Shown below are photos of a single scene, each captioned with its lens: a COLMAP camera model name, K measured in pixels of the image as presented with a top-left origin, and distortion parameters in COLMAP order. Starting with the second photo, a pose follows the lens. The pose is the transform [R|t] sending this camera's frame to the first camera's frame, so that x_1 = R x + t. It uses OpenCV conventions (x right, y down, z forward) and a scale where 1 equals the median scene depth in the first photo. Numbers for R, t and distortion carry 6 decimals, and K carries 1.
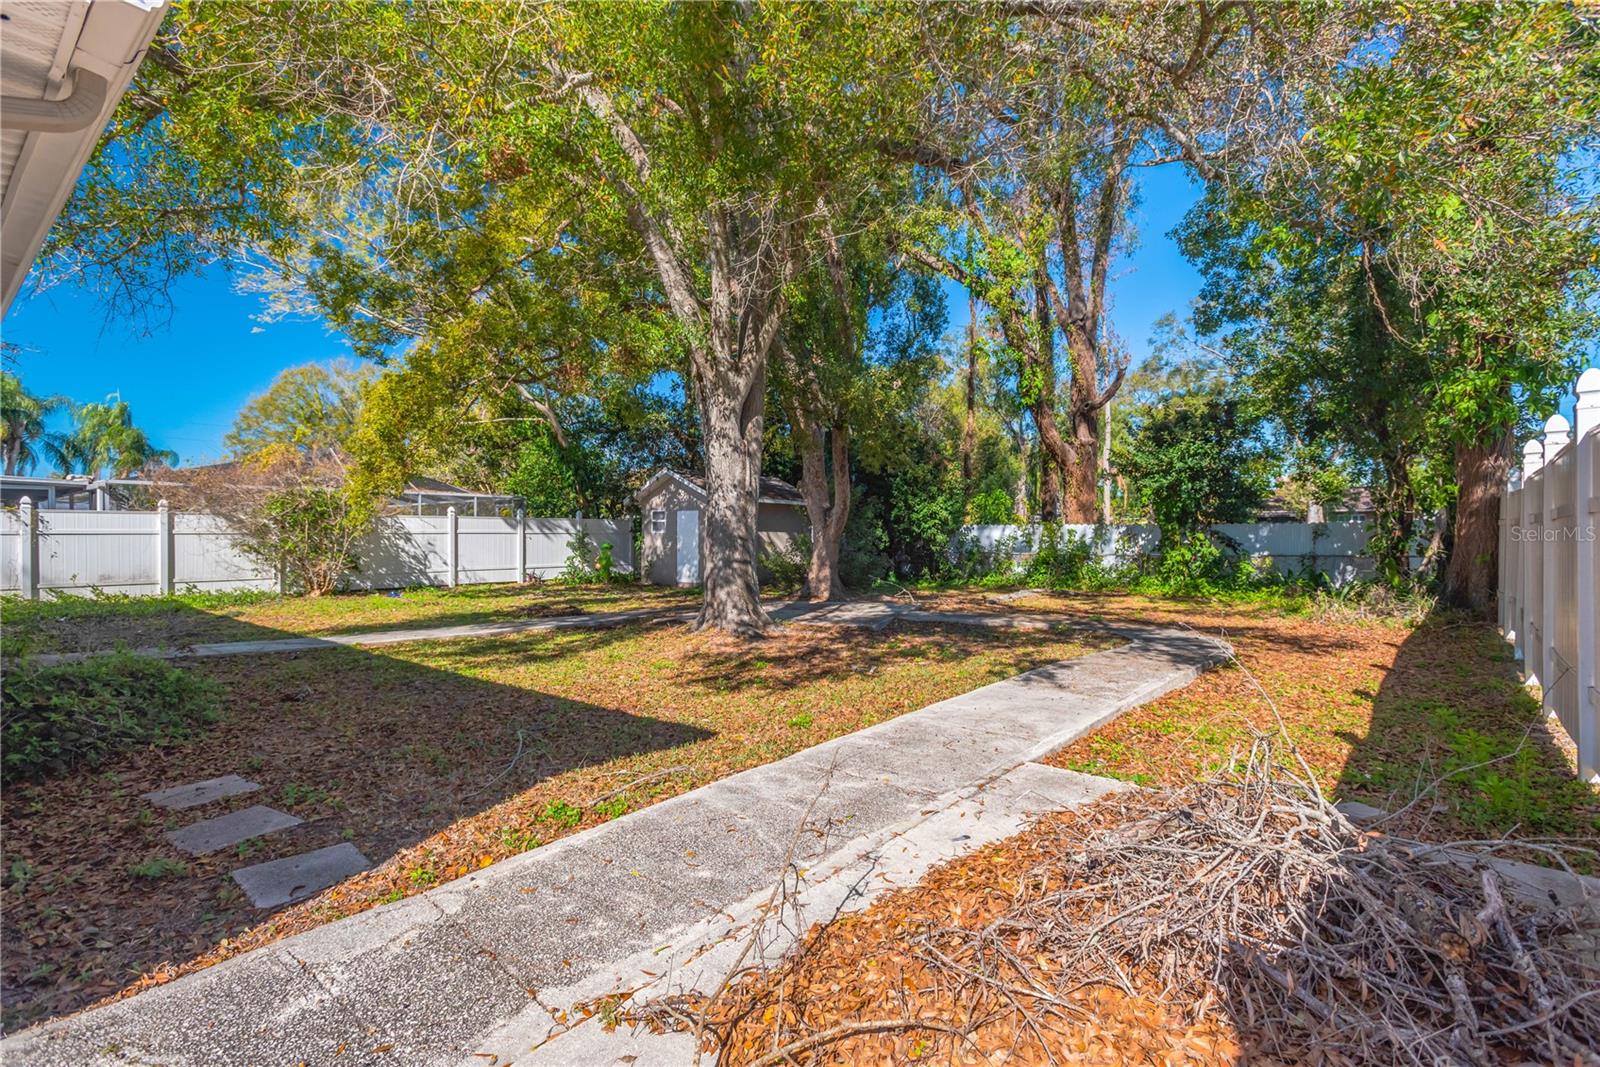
lens RADIAL K [[758.0, 0, 801.2], [0, 758.0, 525.0], [0, 0, 1]] dist [0.021013, -0.000424]
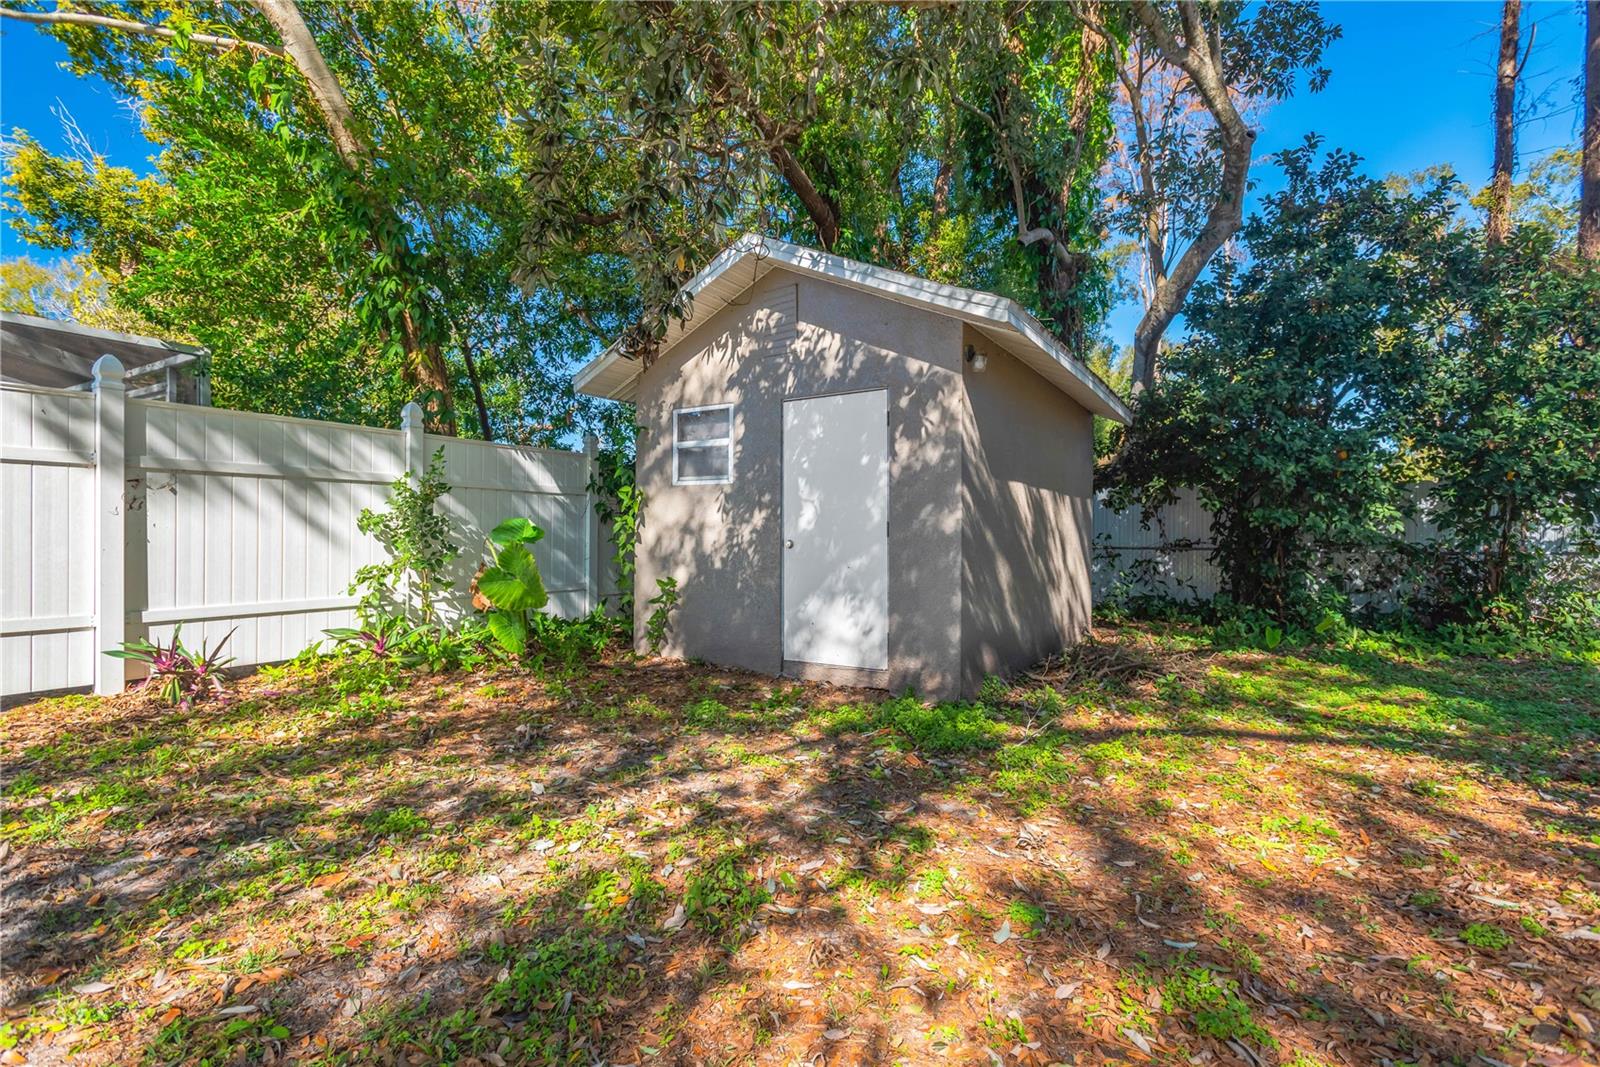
lens RADIAL K [[750.2, 0, 800.0], [0, 750.2, 533.5], [0, 0, 1]] dist [0.021257, -0.008204]
pose [[0.989120, 0.003768, 0.147064, -0.196622], [-0.004196, 0.999988, 0.002598, 0.028554], [-0.147052, -0.003187, 0.989124, 0.720554]]
